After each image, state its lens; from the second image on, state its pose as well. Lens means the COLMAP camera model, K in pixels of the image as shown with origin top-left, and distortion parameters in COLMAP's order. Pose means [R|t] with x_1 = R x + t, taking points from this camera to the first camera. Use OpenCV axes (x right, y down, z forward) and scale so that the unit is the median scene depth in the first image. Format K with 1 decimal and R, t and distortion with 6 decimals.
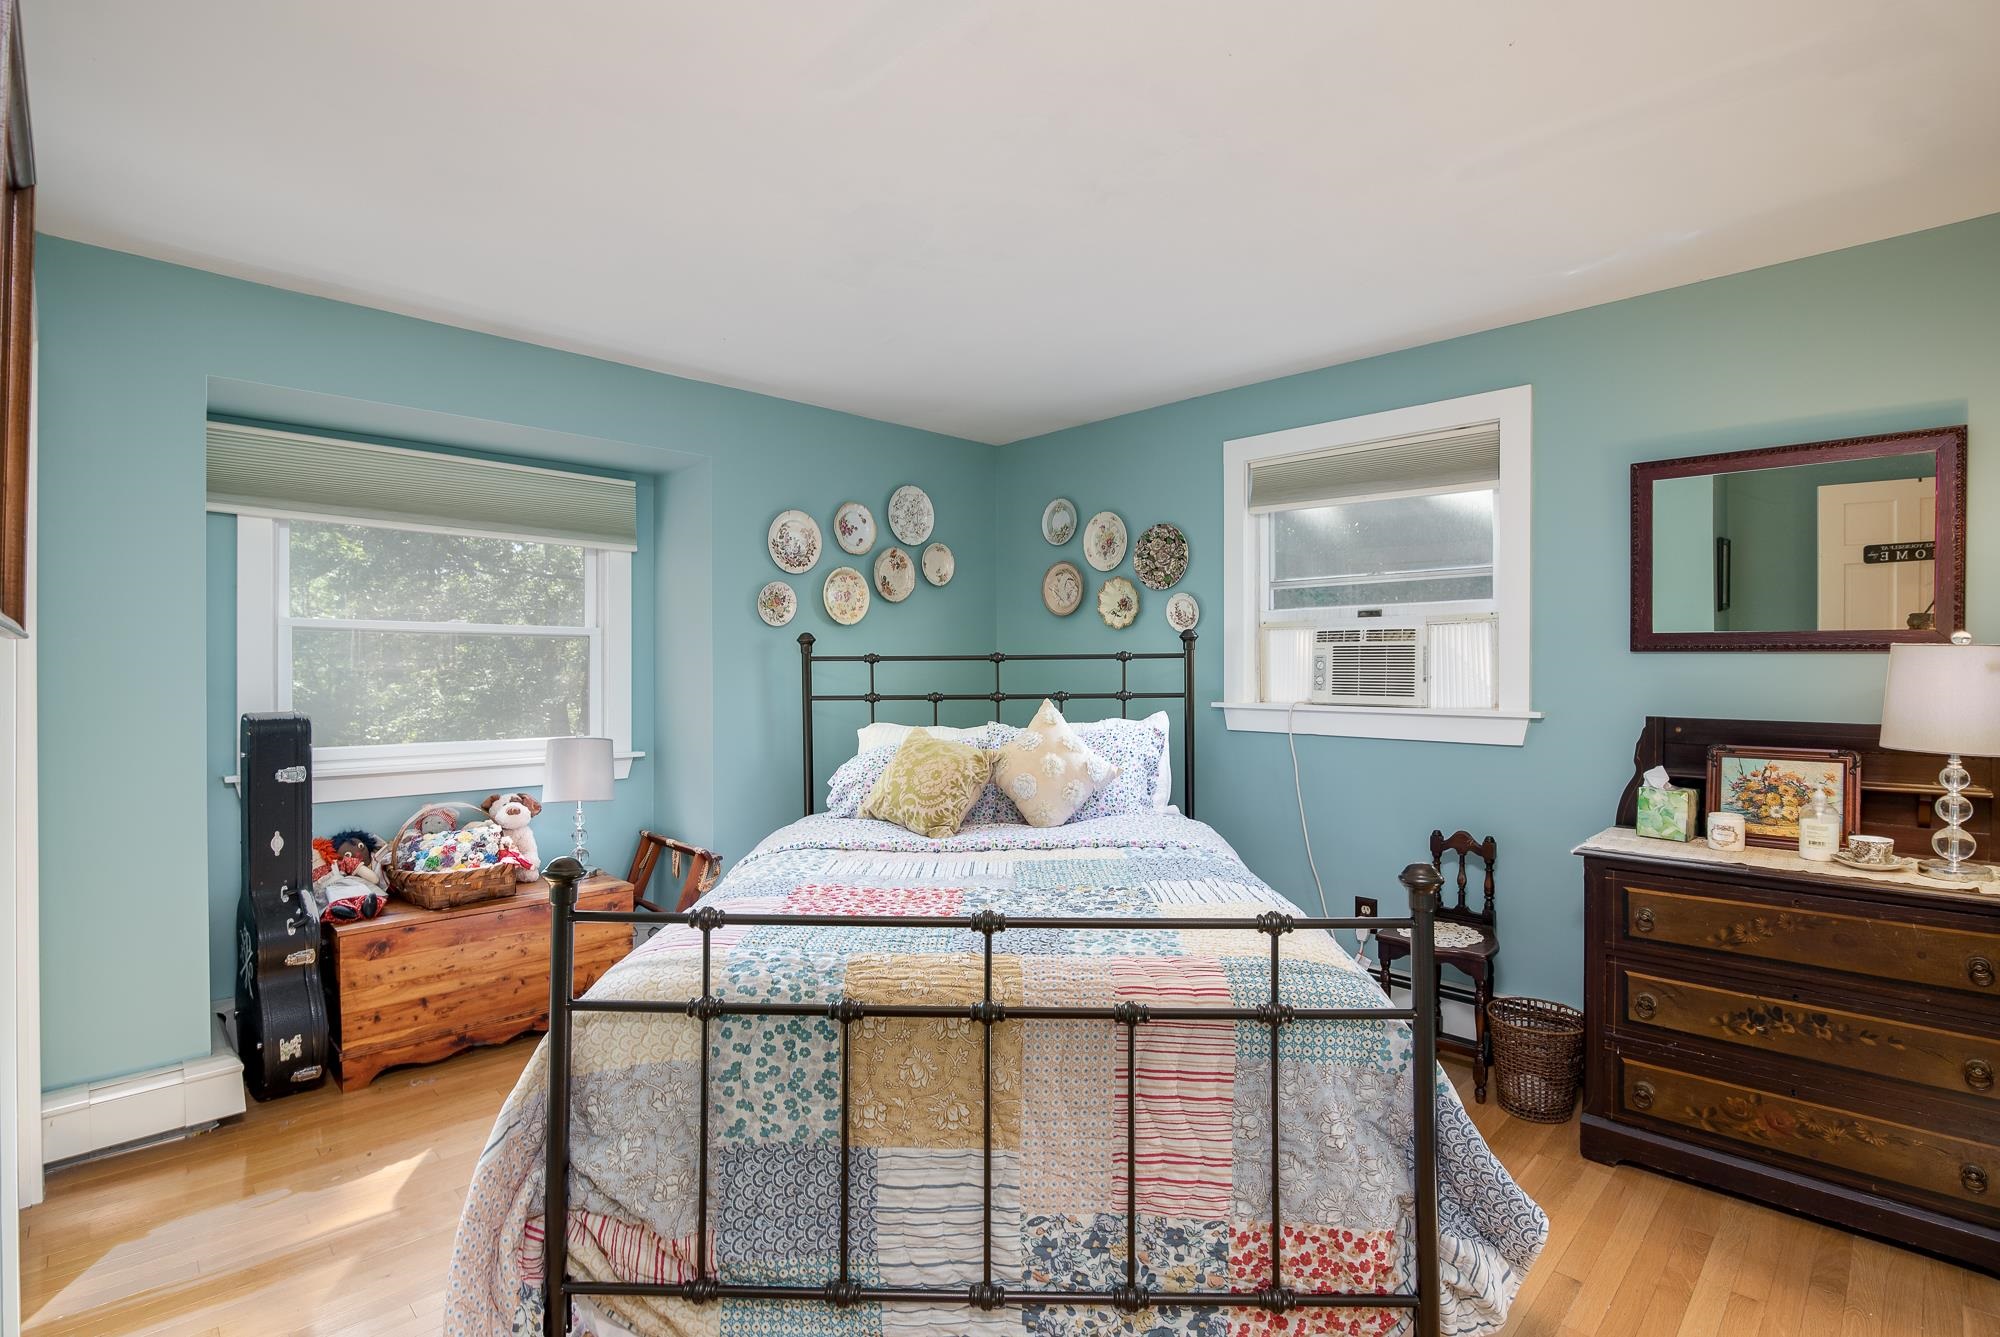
lens RADIAL K [[953.4, 0, 999.8], [0, 953.4, 667.7], [0, 0, 1]] dist [-0.020433, 0.001052]
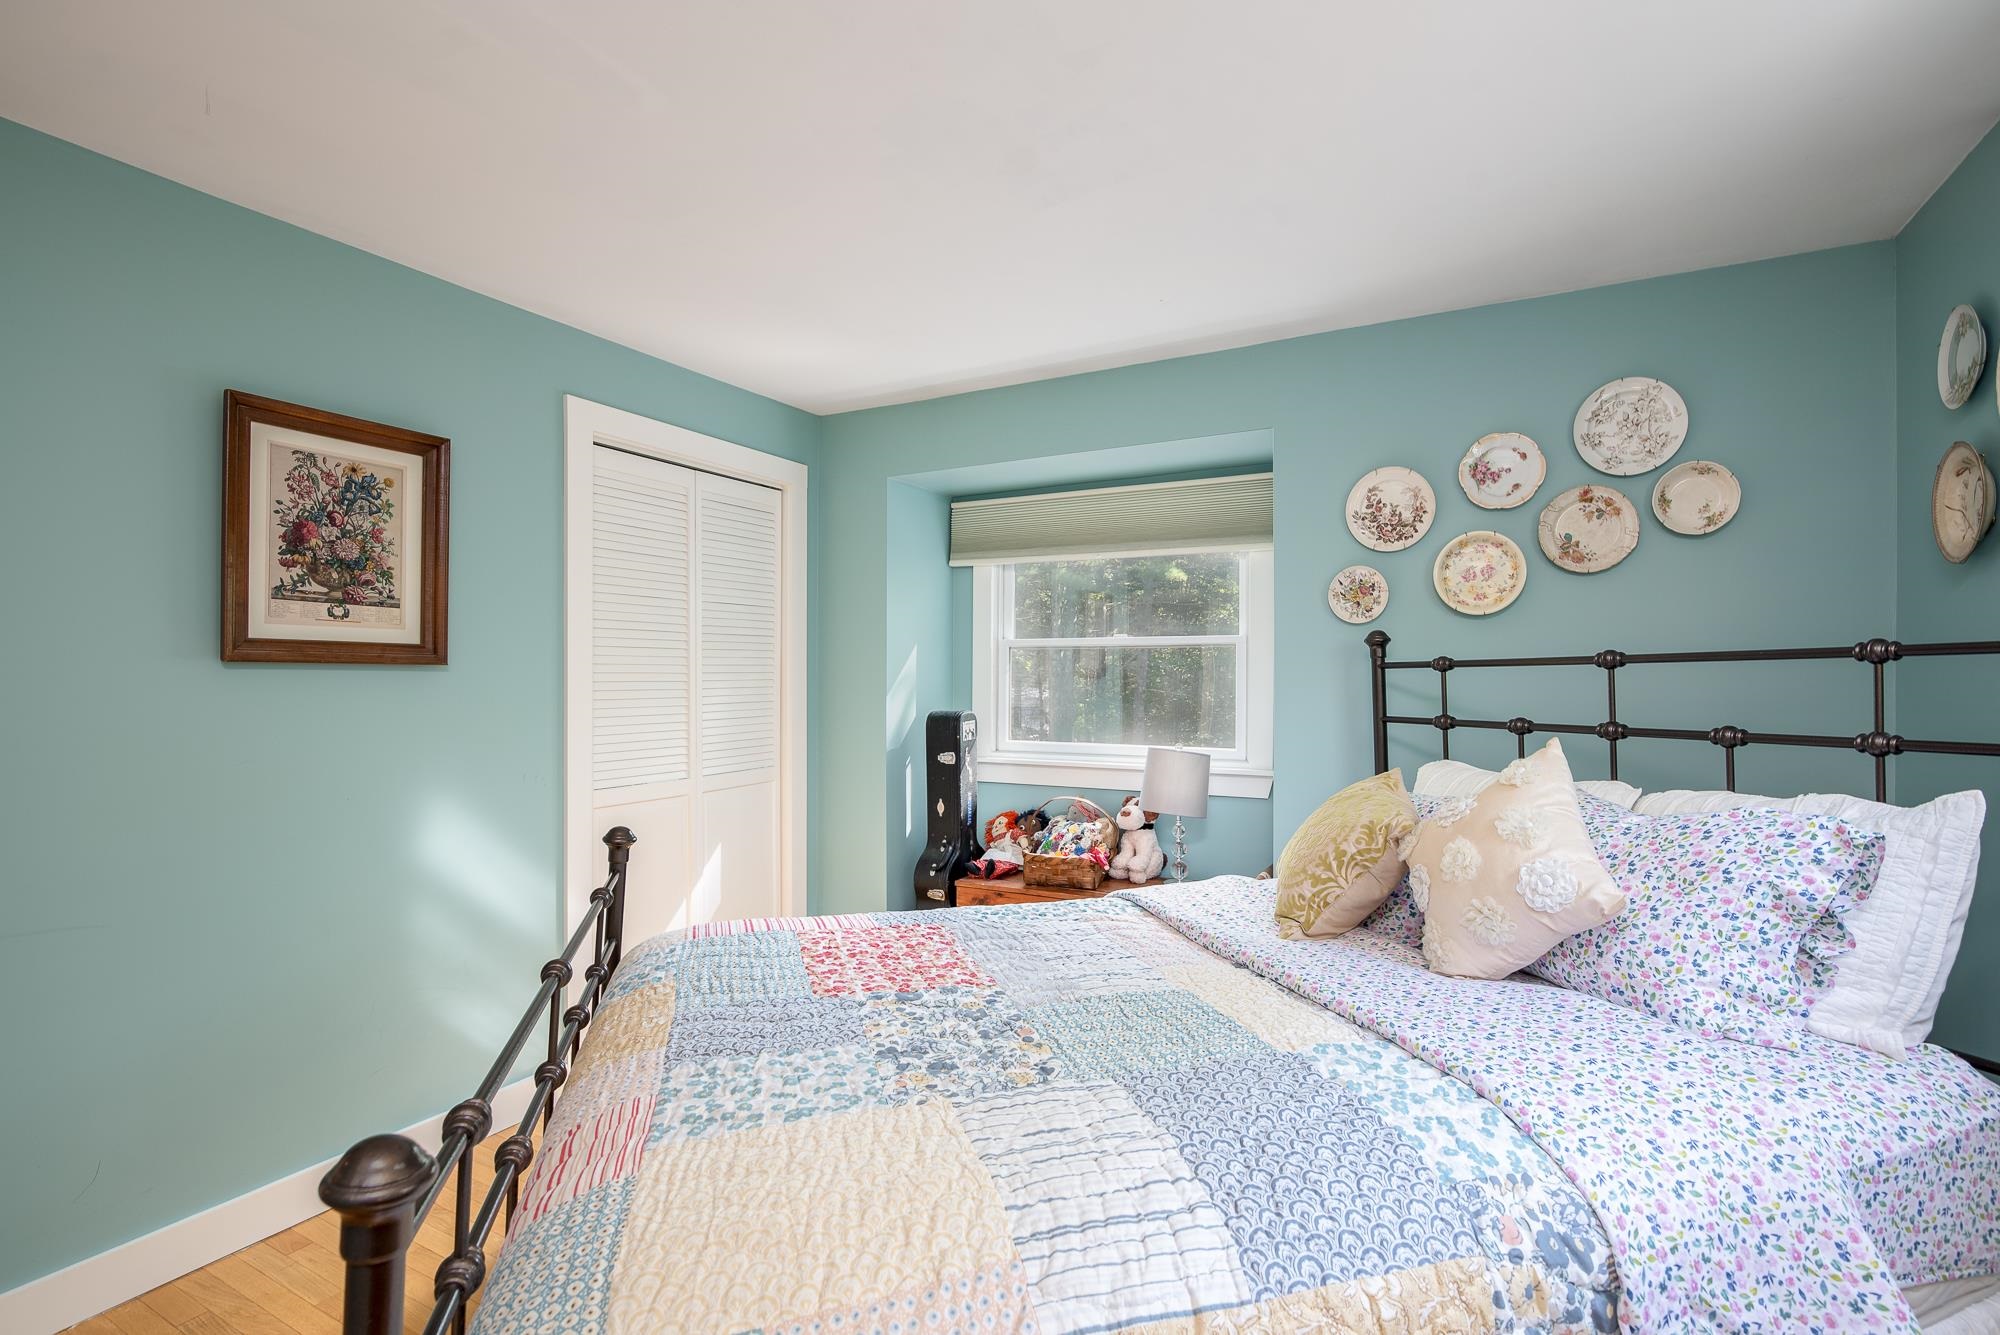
lens RADIAL K [[953.4, 0, 998.8], [0, 953.4, 668.8], [0, 0, 1]] dist [-0.020433, 0.001052]
pose [[0.279576, -0.008544, -0.960086, 0.415337], [0.000543, 0.999962, -0.008740, -0.000590], [0.960123, 0.001922, 0.279570, 0.501803]]
